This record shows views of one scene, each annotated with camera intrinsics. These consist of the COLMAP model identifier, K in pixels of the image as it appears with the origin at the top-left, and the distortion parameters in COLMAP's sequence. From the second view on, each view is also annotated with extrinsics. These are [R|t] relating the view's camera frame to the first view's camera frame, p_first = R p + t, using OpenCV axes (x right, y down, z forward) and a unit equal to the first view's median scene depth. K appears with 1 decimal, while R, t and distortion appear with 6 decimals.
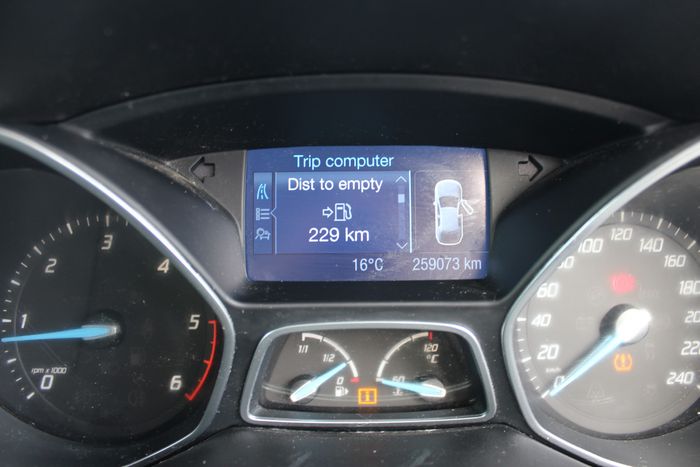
lens RADIAL K [[581.4, 0, 361.9], [0, 581.4, 232.0], [0, 0, 1]] dist [-0.162547, 0.164024]
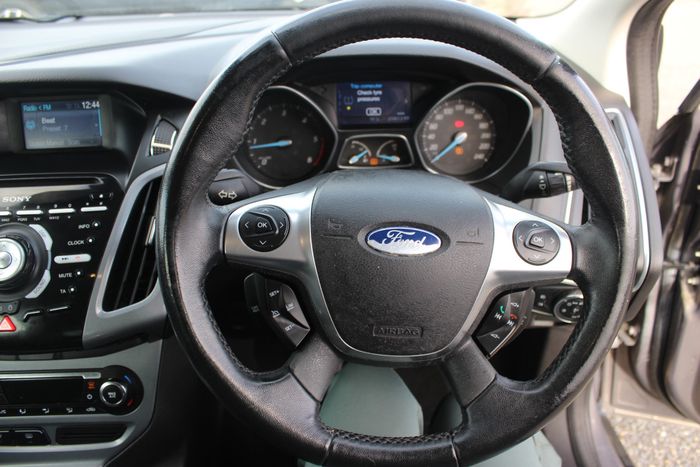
lens RADIAL K [[581.4, 0, 361.9], [0, 581.4, 232.0], [0, 0, 1]] dist [-0.162547, 0.164024]
pose [[0.999286, -0.023778, 0.029353, -0.154838], [0.016300, 0.972390, 0.232792, -0.072540], [-0.034078, -0.232148, 0.972083, -2.104281]]
